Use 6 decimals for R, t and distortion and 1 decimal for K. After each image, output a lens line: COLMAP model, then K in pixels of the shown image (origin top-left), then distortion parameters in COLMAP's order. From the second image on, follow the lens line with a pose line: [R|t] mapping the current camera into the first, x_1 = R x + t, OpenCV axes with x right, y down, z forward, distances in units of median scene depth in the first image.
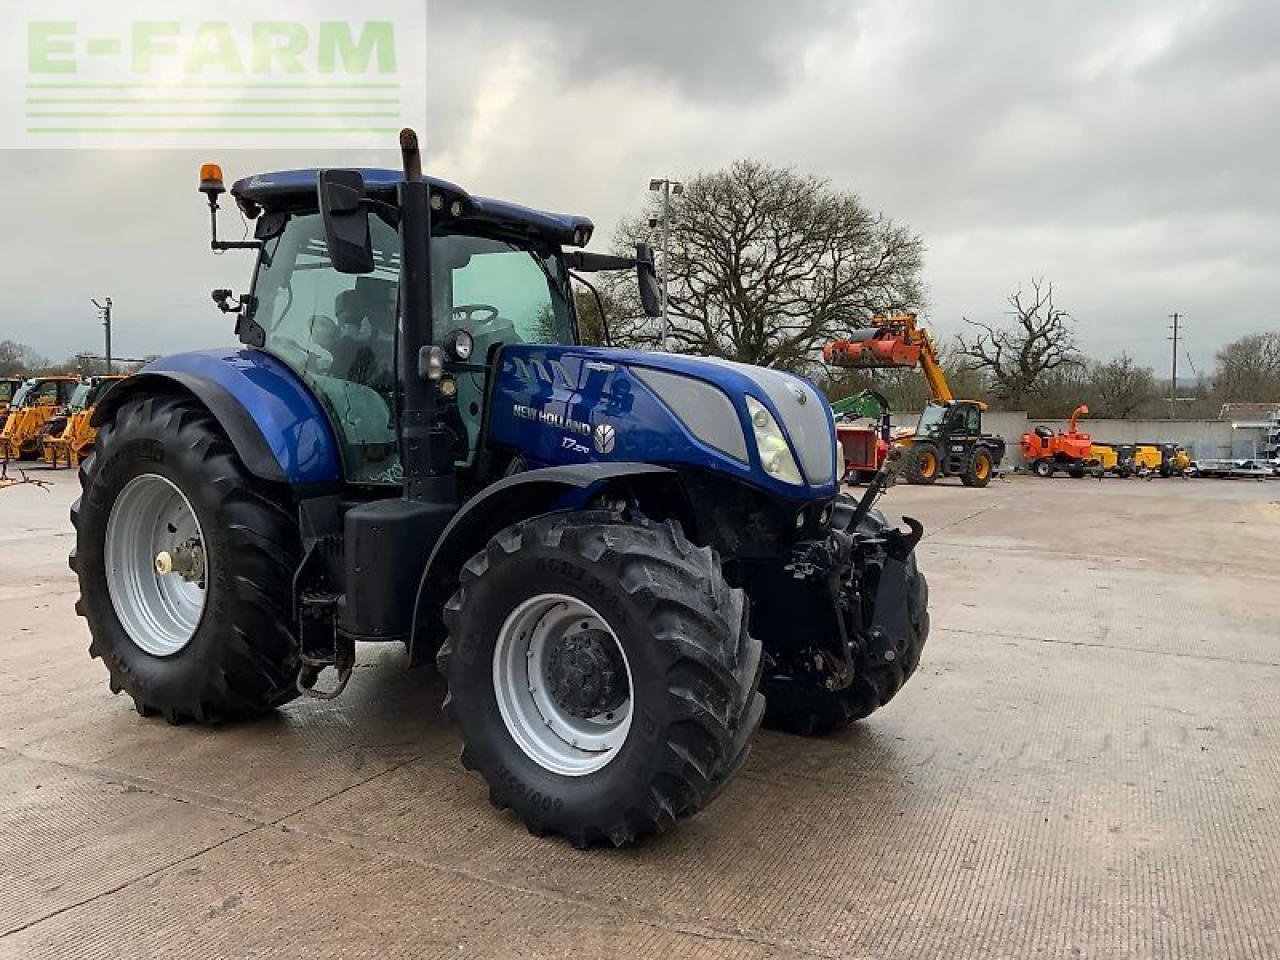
lens RADIAL K [[1049.2, 0, 640.0], [0, 1049.2, 480.0], [0, 0, 1]] dist [0.065258, -0.087971]
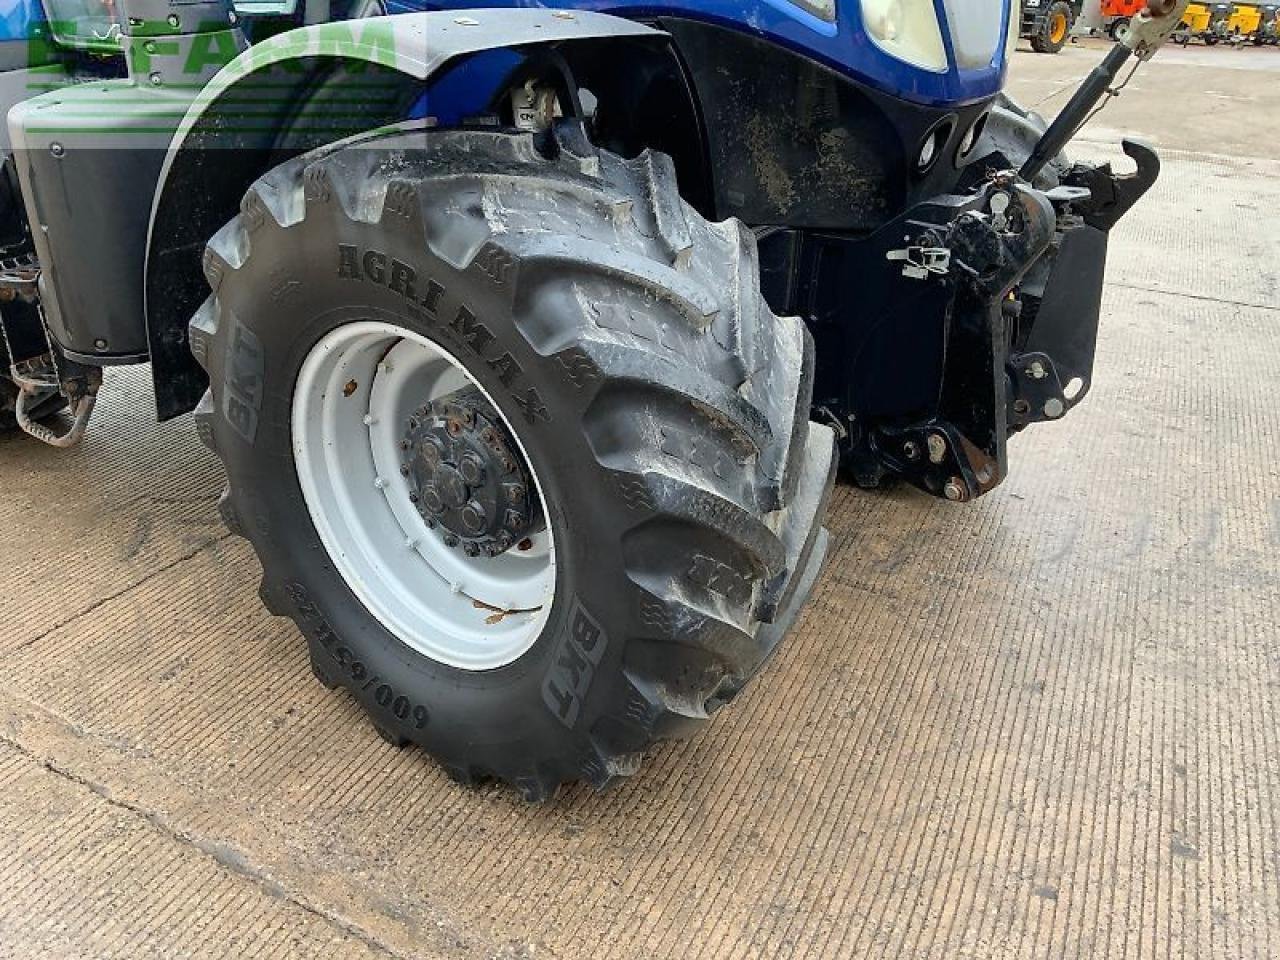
lens RADIAL K [[1049.2, 0, 640.0], [0, 1049.2, 480.0], [0, 0, 1]] dist [0.065258, -0.087971]
pose [[0.999678, 0.024931, -0.004725, 0.025620], [-0.021148, 0.921506, 0.387788, -0.007235], [0.014022, -0.387563, 0.921737, 0.458810]]
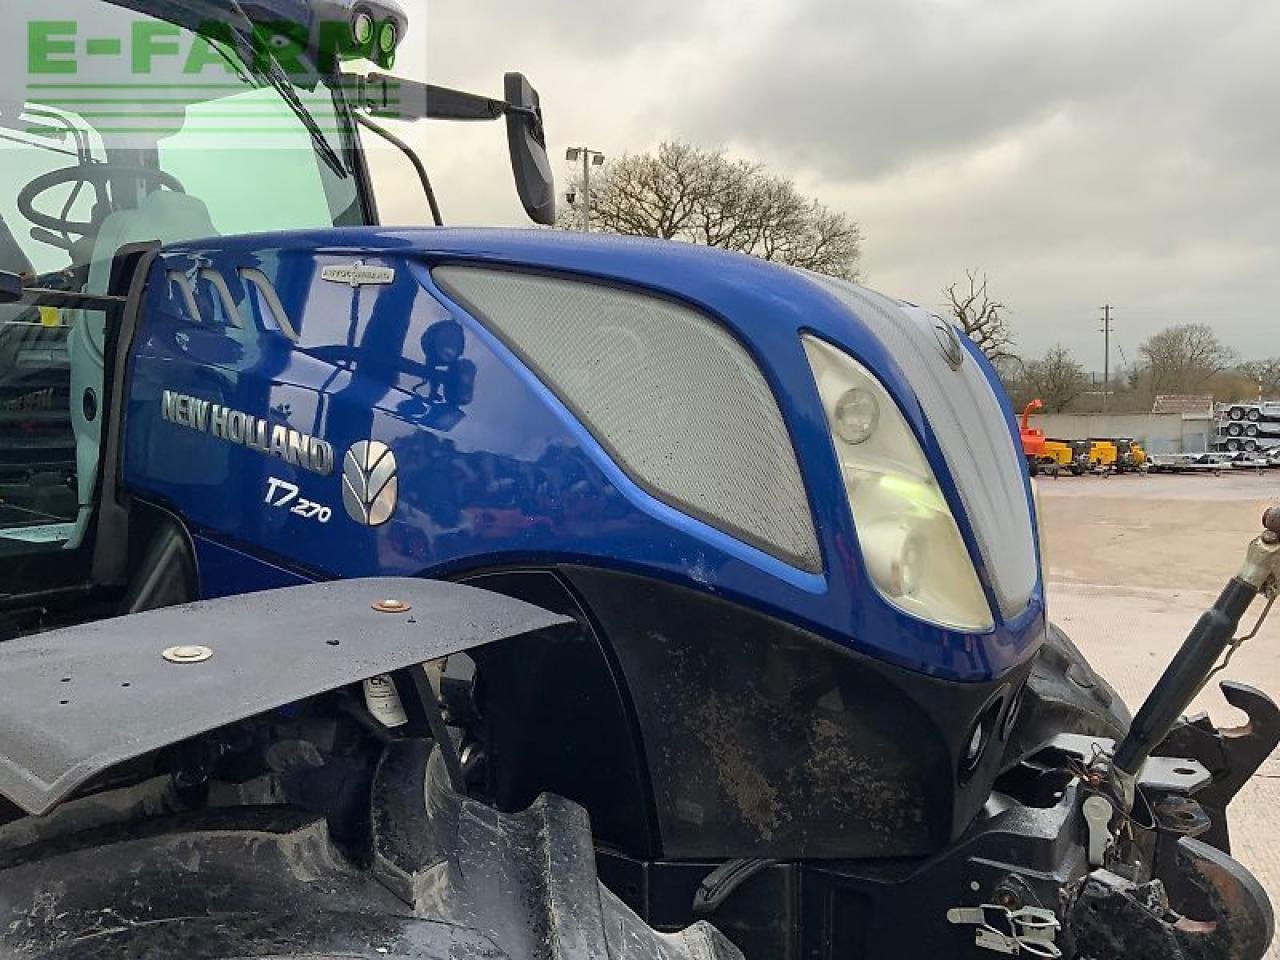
lens RADIAL K [[1053.7, 0, 636.4], [0, 1053.7, 486.7], [0, 0, 1]] dist [0.093802, -0.176845]
pose [[0.997770, -0.021408, 0.063218, 0.030424], [0.021155, 0.999765, 0.004670, -0.036858], [-0.063303, -0.003322, 0.997989, 0.635078]]
